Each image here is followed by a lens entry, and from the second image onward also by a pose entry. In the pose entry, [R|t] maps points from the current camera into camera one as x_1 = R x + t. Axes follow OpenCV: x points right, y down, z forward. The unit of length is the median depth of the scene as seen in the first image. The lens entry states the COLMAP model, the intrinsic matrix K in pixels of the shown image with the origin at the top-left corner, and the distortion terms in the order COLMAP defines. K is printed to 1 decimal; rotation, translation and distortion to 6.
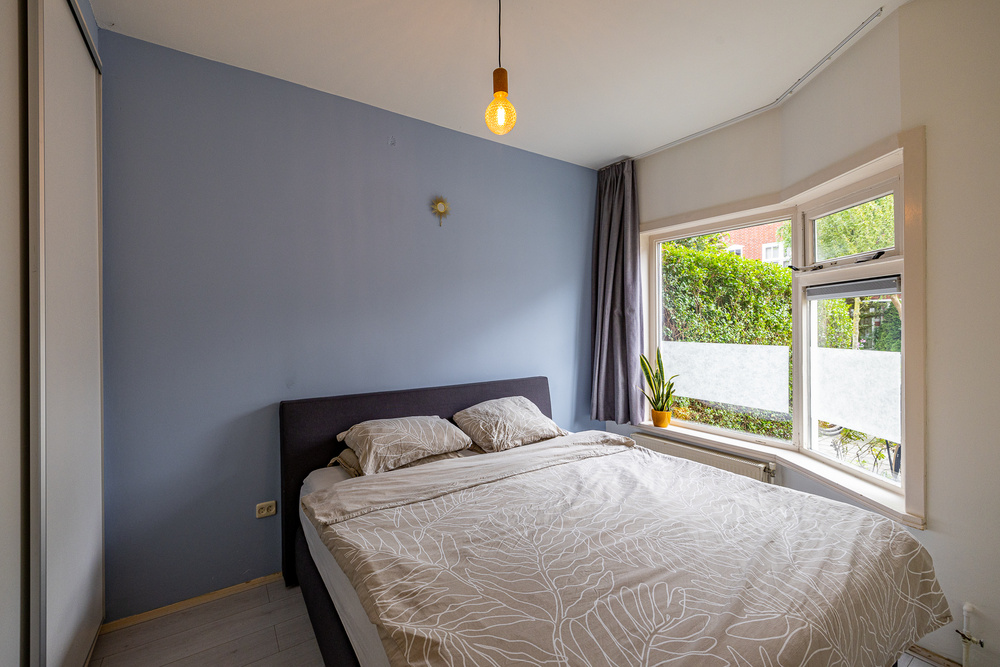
lens RADIAL K [[431.2, 0, 492.3], [0, 431.2, 322.8], [0, 0, 1]] dist [-0.000765, 0.000464]
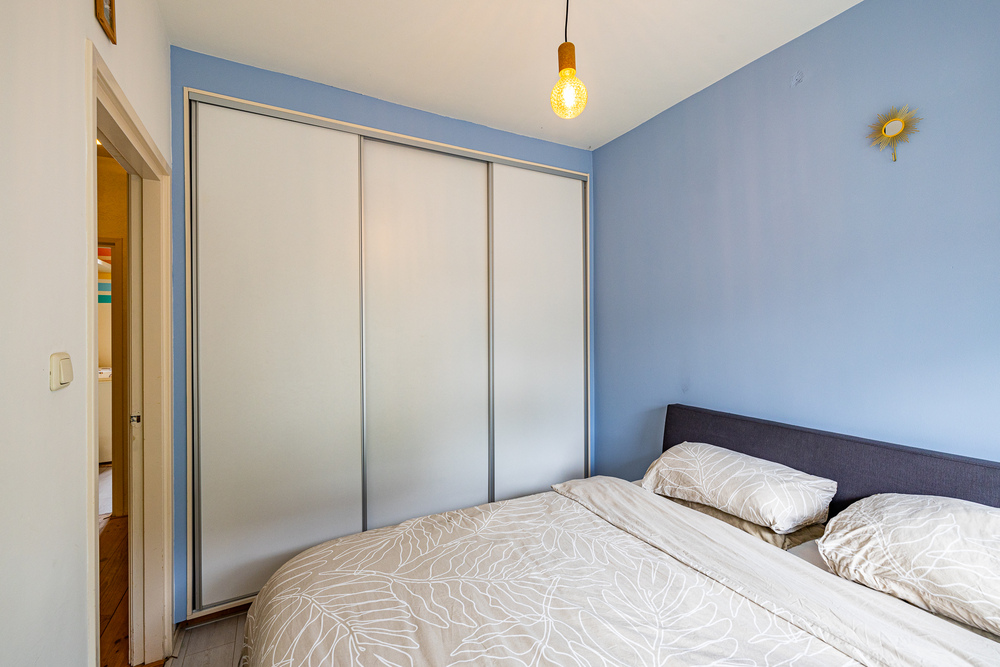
lens RADIAL K [[431.2, 0, 492.3], [0, 431.2, 322.8], [0, 0, 1]] dist [-0.000765, 0.000464]
pose [[-0.132976, -0.009065, -0.991078, 0.889324], [0.010806, 0.999885, -0.010595, -0.019817], [0.991060, -0.012118, -0.132862, 0.954830]]
